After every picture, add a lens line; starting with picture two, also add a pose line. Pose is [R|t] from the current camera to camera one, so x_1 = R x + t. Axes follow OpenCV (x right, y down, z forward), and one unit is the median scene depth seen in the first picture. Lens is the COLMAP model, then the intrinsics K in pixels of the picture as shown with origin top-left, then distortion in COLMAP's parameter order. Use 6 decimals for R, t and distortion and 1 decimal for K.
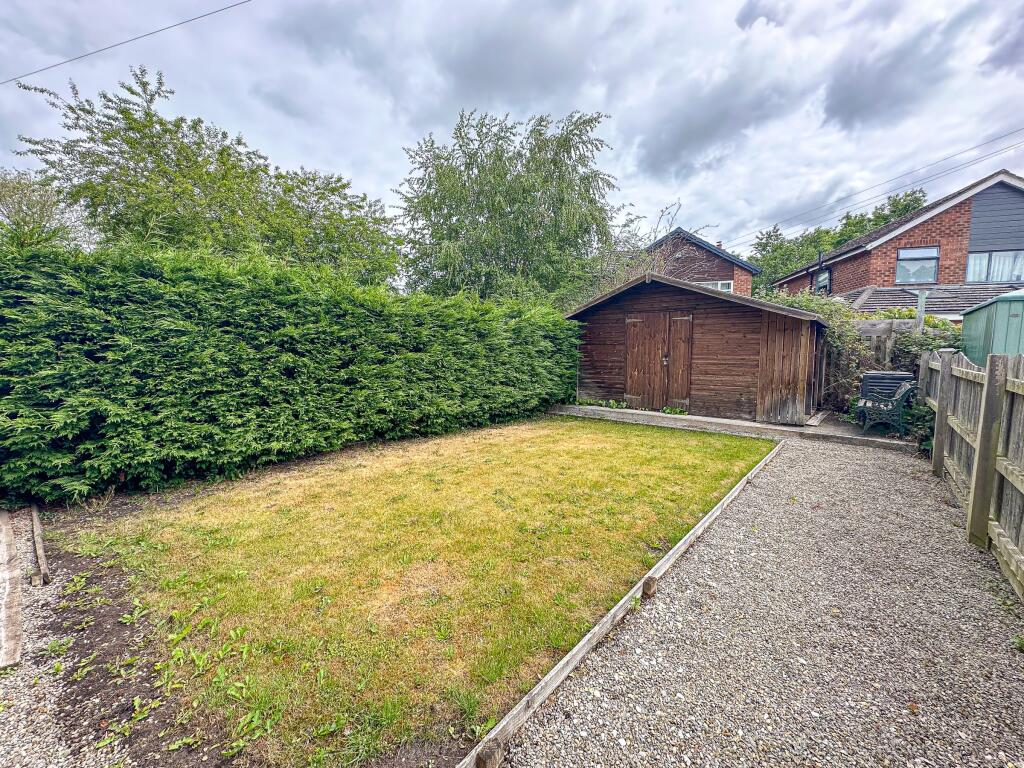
lens RADIAL K [[419.3, 0, 510.7], [0, 419.3, 391.1], [0, 0, 1]] dist [-0.007675, 0.002092]
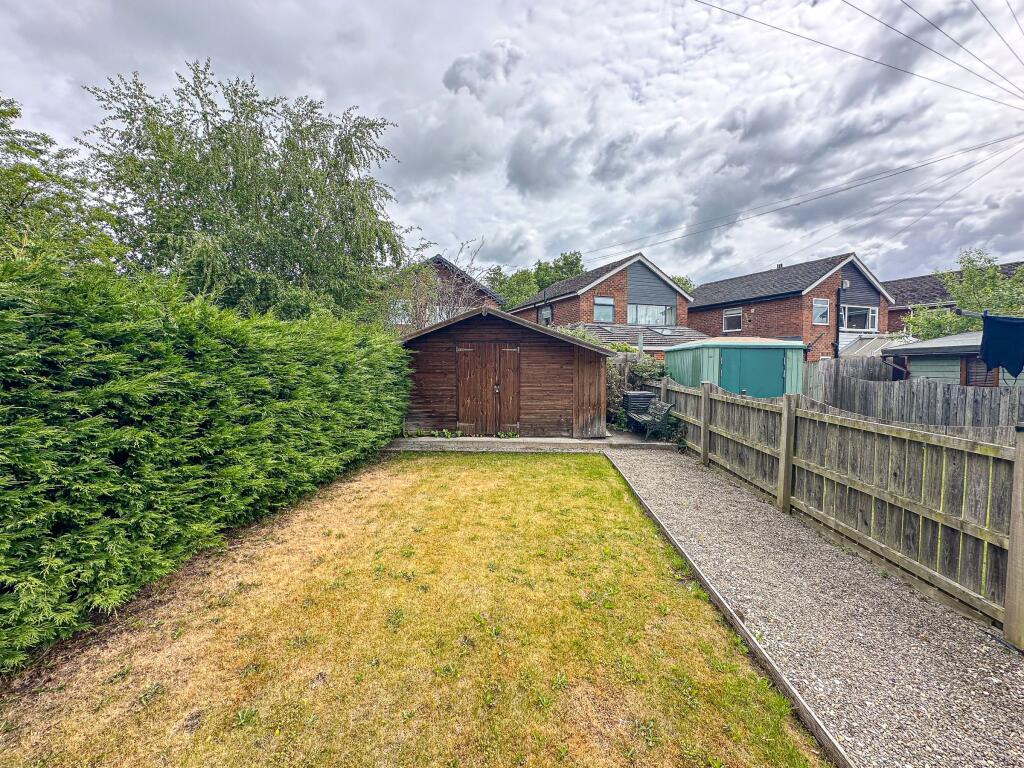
lens RADIAL K [[419.3, 0, 514.2], [0, 419.3, 381.0], [0, 0, 1]] dist [-0.007675, 0.002092]
pose [[0.787727, -0.028880, 0.615347, -0.149678], [0.061161, 0.997632, -0.031473, -0.032960], [-0.612981, 0.062427, 0.787628, 0.078875]]
